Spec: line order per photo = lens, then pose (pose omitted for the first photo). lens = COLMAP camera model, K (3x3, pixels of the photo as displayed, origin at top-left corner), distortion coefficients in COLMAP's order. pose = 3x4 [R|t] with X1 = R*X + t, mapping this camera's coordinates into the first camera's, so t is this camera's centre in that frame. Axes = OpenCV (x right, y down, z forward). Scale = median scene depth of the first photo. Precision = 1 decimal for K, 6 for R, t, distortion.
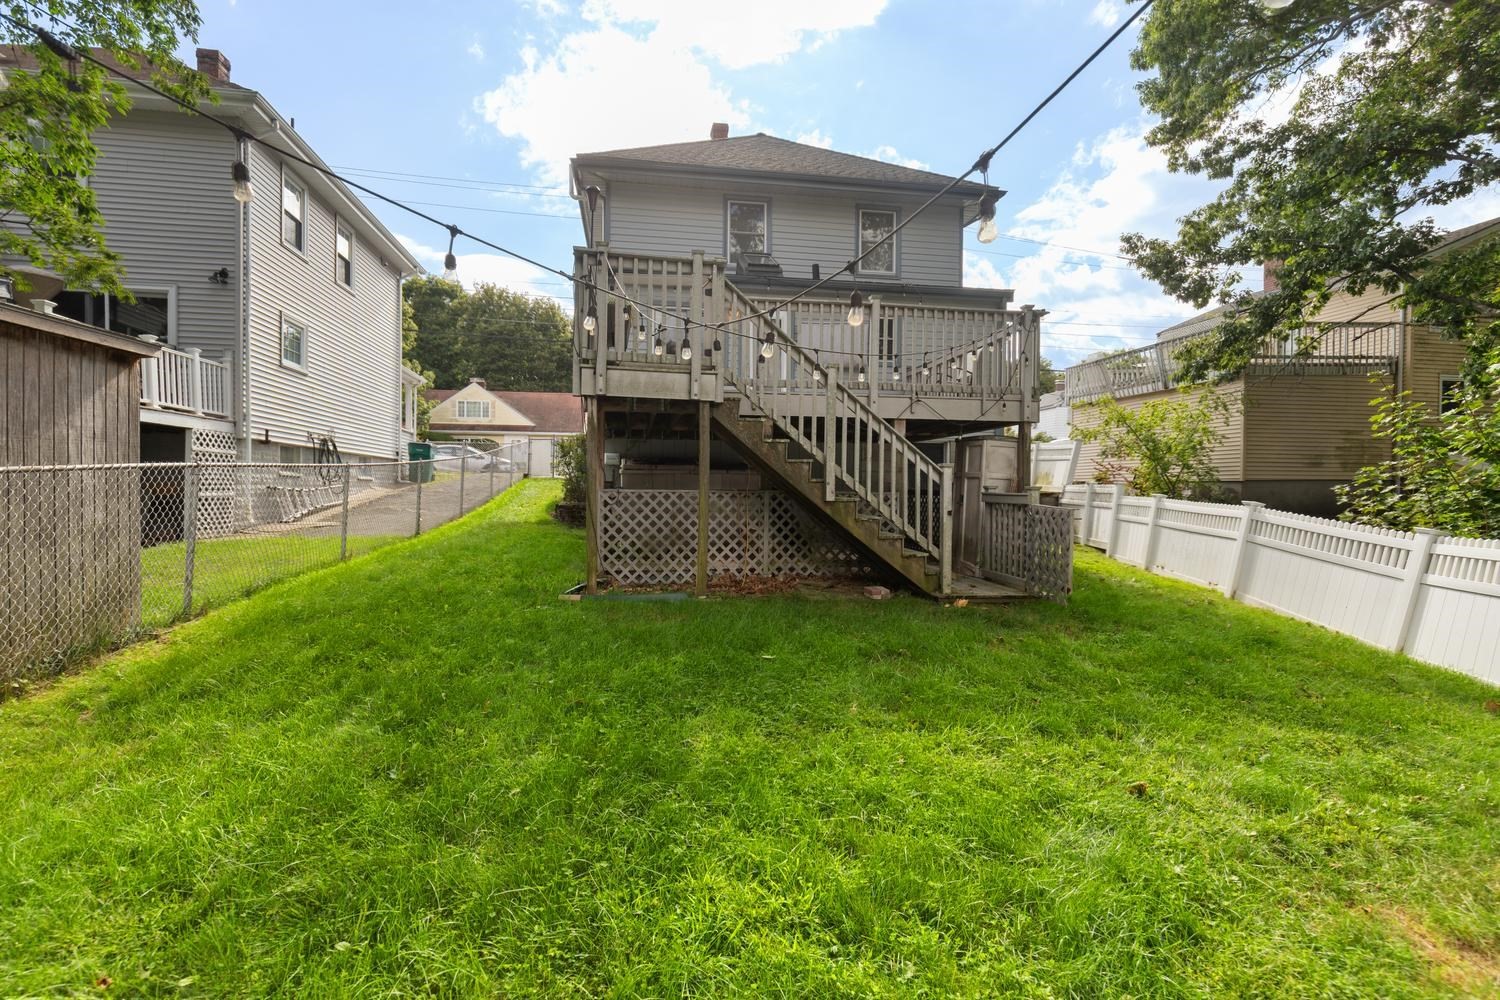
lens RADIAL K [[682.1, 0, 753.4], [0, 682.1, 528.8], [0, 0, 1]] dist [0.002447, -0.000032]
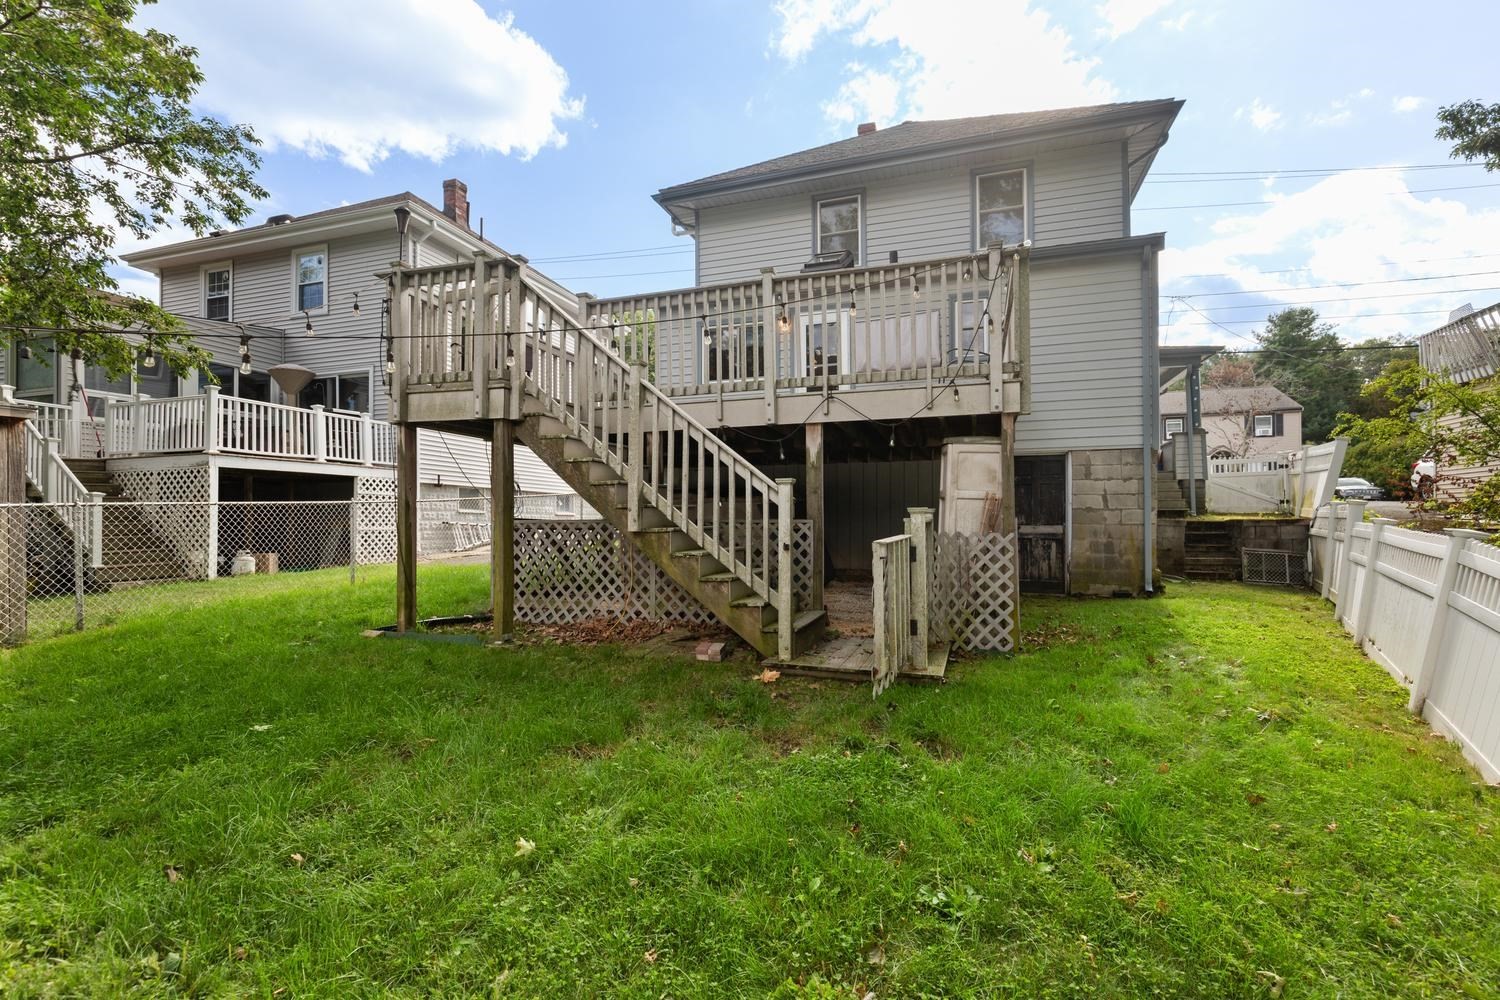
lens RADIAL K [[682.1, 0, 753.4], [0, 682.1, 528.8], [0, 0, 1]] dist [0.002447, -0.000032]
pose [[0.882352, -0.005535, -0.470558, 0.384249], [-0.016561, 0.998946, -0.042805, -0.007988], [0.470299, 0.045562, 0.881330, 0.221468]]
